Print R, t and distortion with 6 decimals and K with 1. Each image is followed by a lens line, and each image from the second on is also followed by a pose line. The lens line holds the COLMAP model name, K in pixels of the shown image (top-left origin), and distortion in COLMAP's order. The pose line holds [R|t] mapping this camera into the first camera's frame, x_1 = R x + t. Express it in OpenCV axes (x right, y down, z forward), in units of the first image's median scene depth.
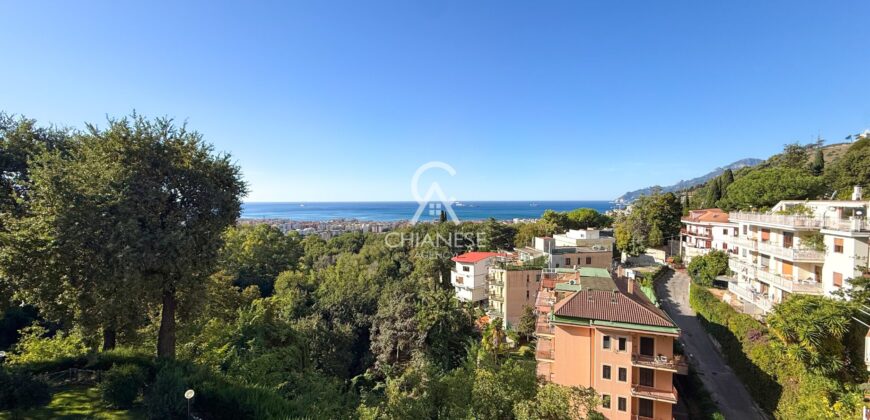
lens RADIAL K [[345.9, 0, 432.9], [0, 345.9, 209.0], [0, 0, 1]] dist [0.001975, -0.000339]
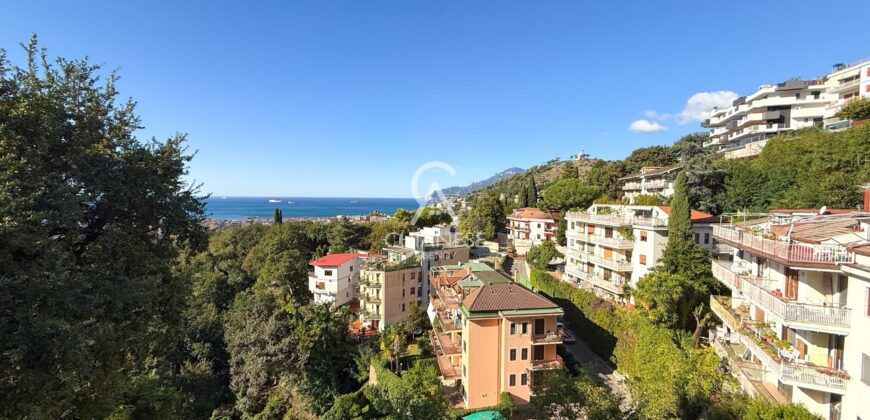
lens RADIAL K [[345.9, 0, 433.3], [0, 345.9, 210.0], [0, 0, 1]] dist [0.001975, -0.000339]
pose [[0.873949, -0.006550, 0.485973, -0.162474], [0.000422, 0.999919, 0.012717, -0.012348], [-0.486017, -0.010909, 0.873881, 0.078604]]
